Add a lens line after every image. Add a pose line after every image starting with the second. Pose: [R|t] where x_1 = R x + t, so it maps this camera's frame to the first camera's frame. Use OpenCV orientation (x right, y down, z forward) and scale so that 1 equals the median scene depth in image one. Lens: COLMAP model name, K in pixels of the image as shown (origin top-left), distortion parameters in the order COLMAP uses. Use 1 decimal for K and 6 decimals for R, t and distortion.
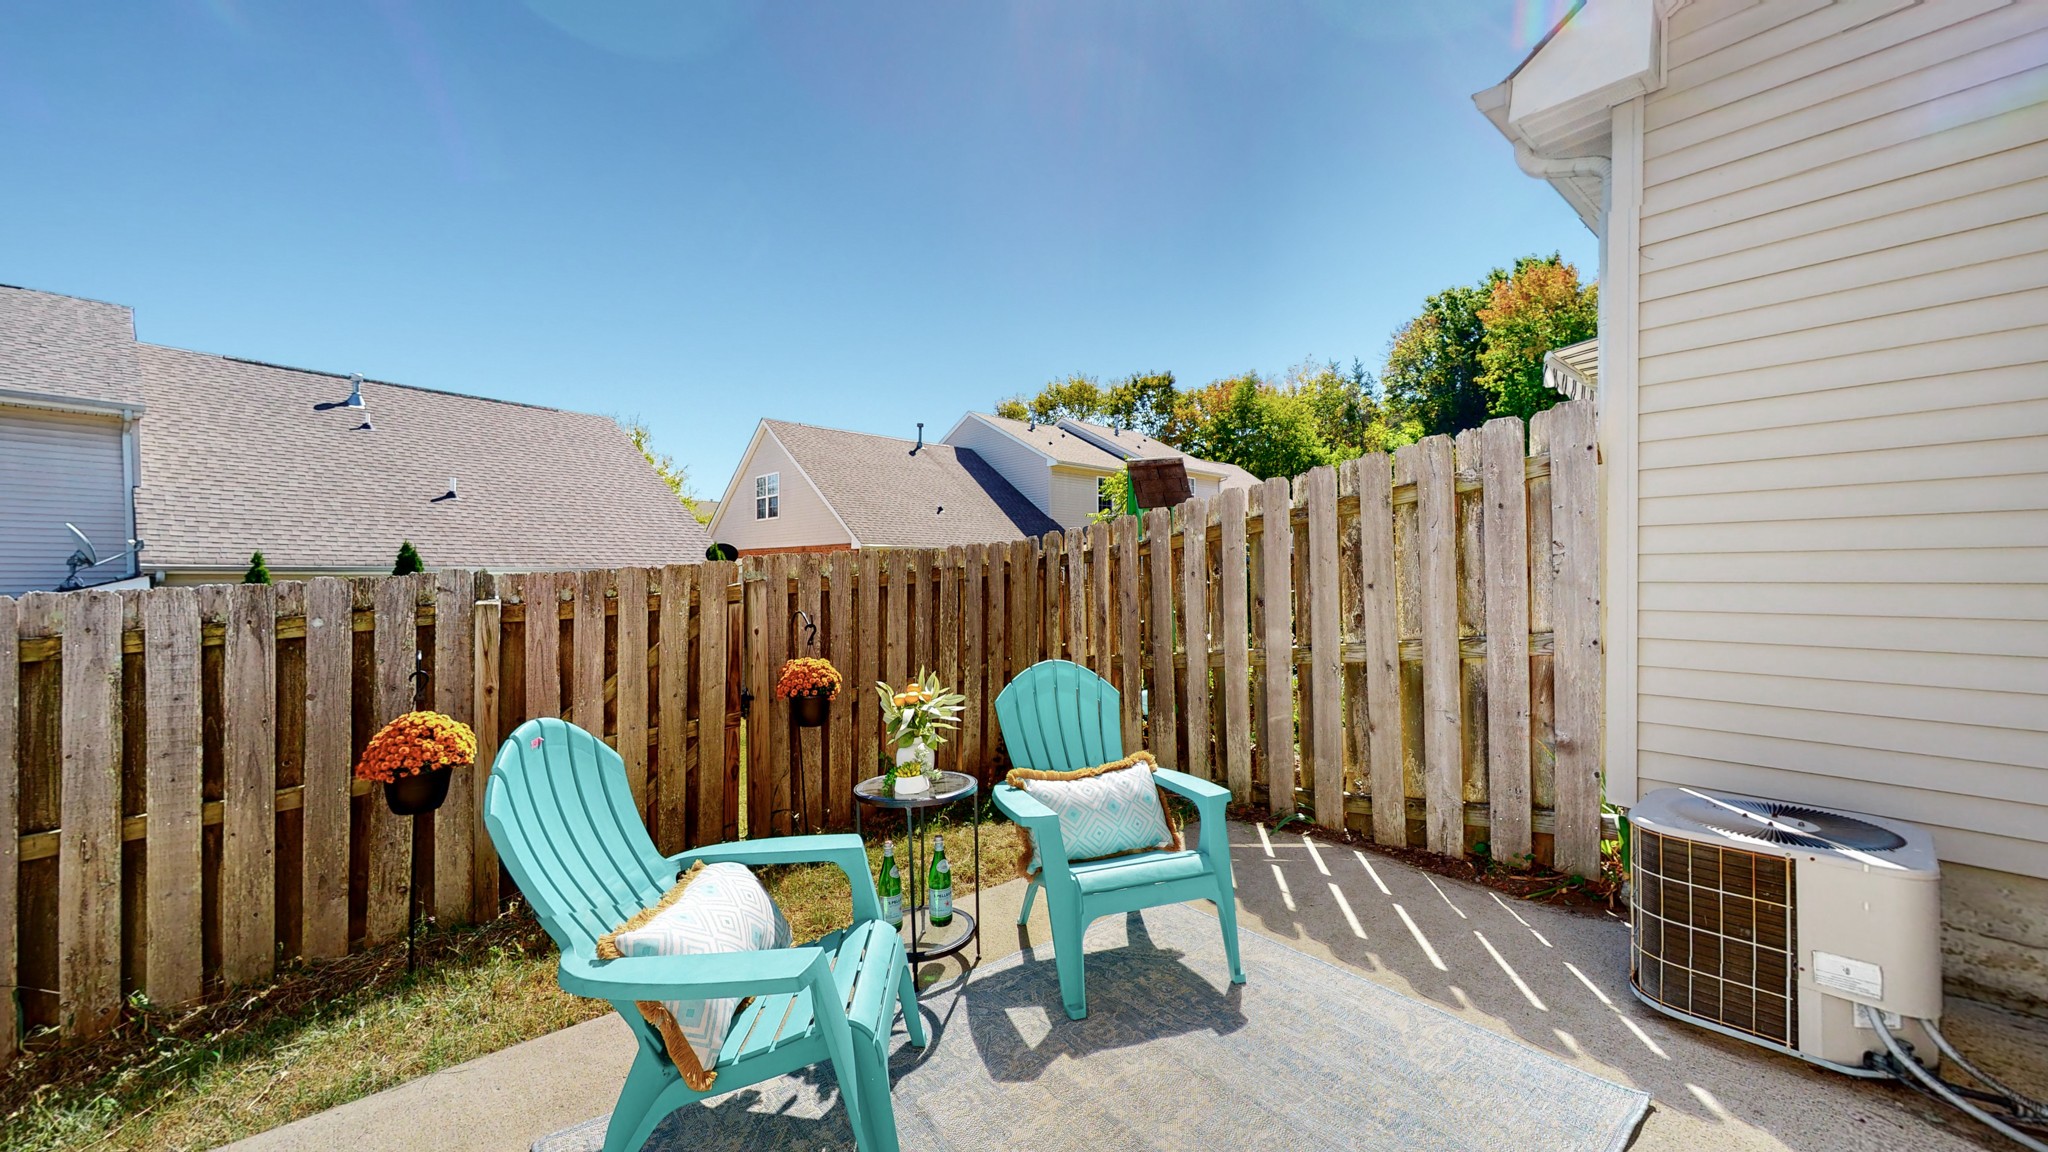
lens RADIAL K [[747.4, 0, 1024.0], [0, 747.4, 576.0], [0, 0, 1]] dist [-0.000510, -0.000067]
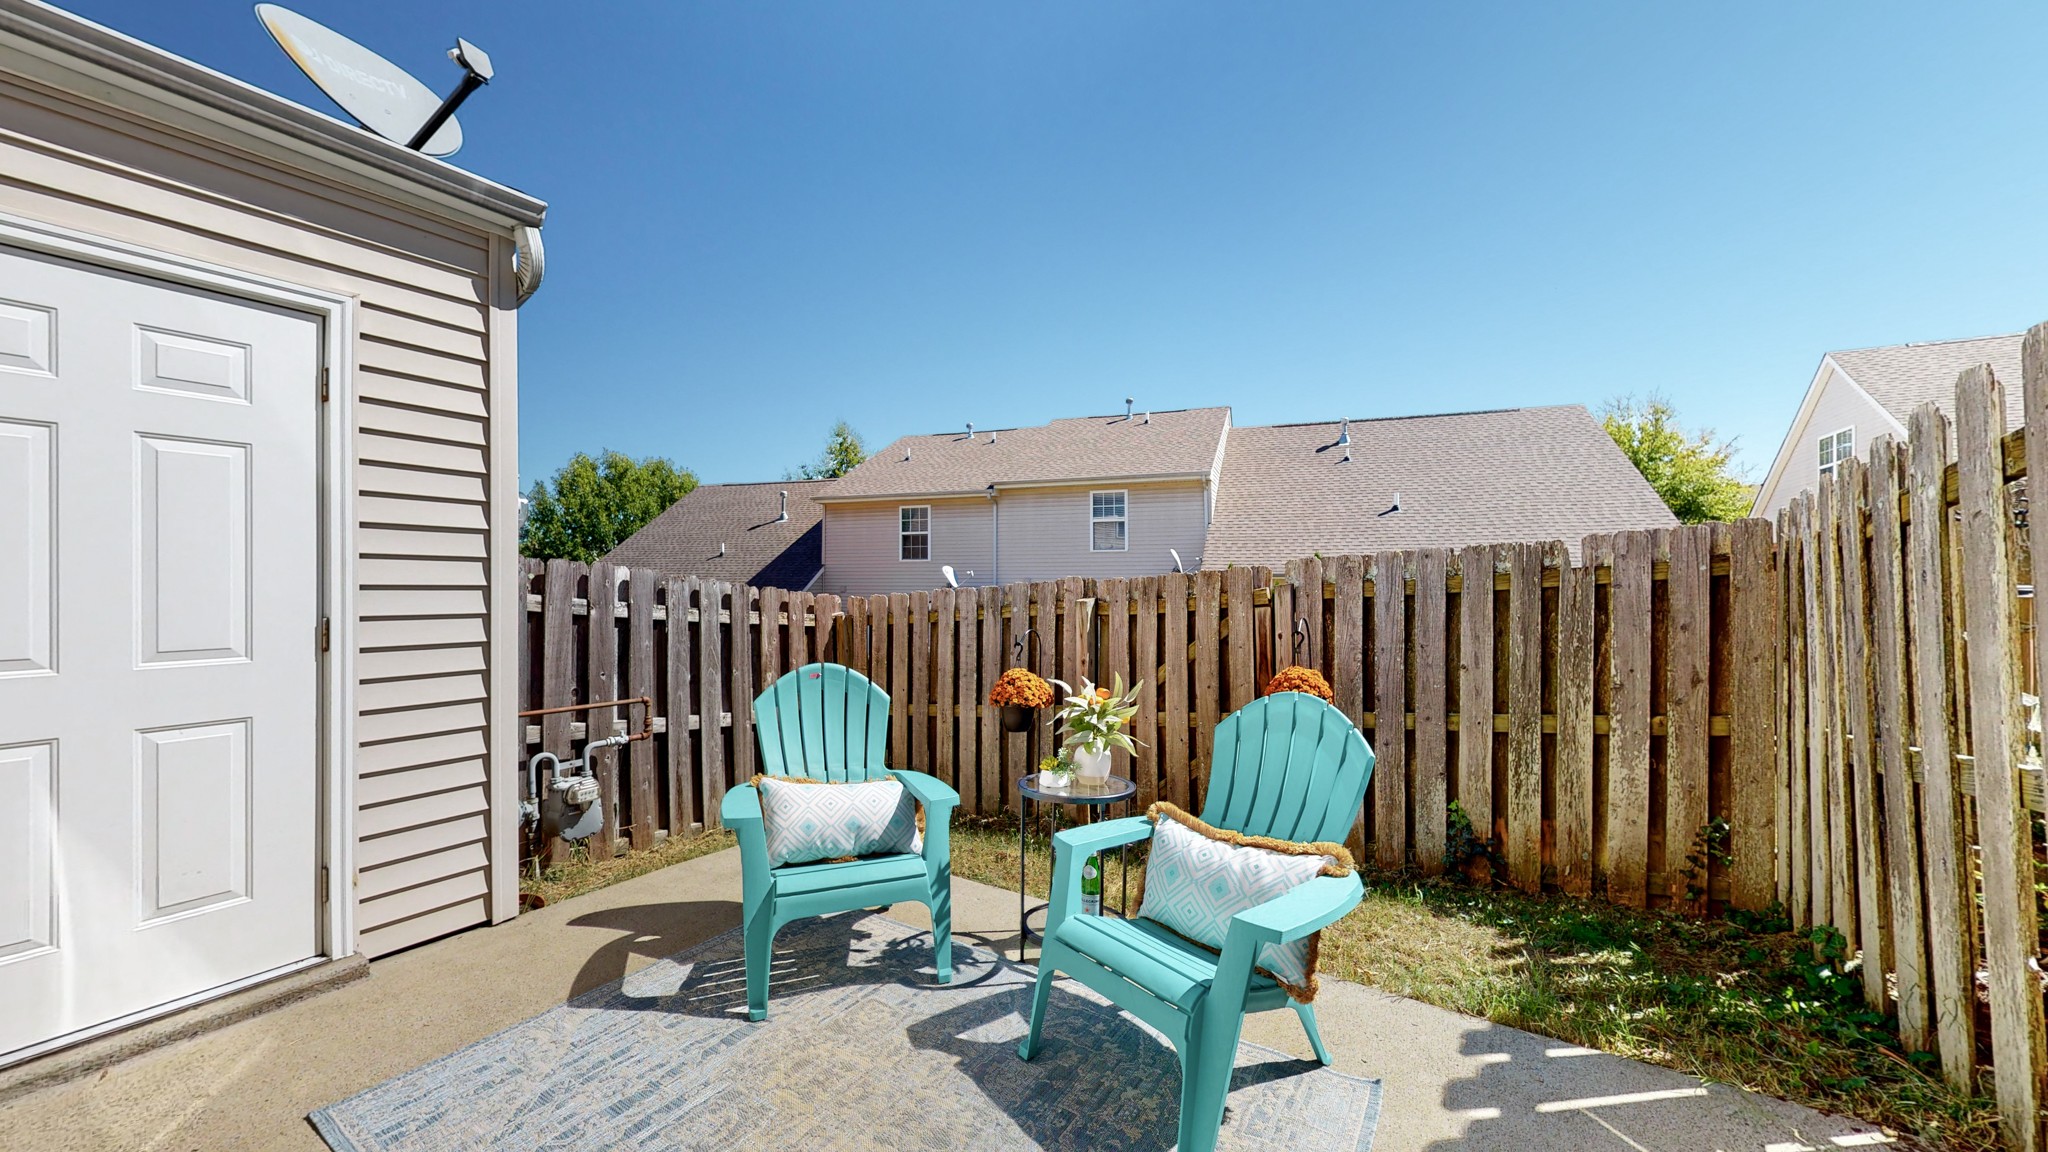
lens RADIAL K [[753.7, 0, 1023.5], [0, 753.7, 580.7], [0, 0, 1]] dist [0.000543, 0.000260]
pose [[0.311838, -0.001571, -0.950134, 0.522542], [0.003480, 0.999994, -0.000511, -0.000605], [0.950129, -0.003147, 0.311841, 0.384120]]
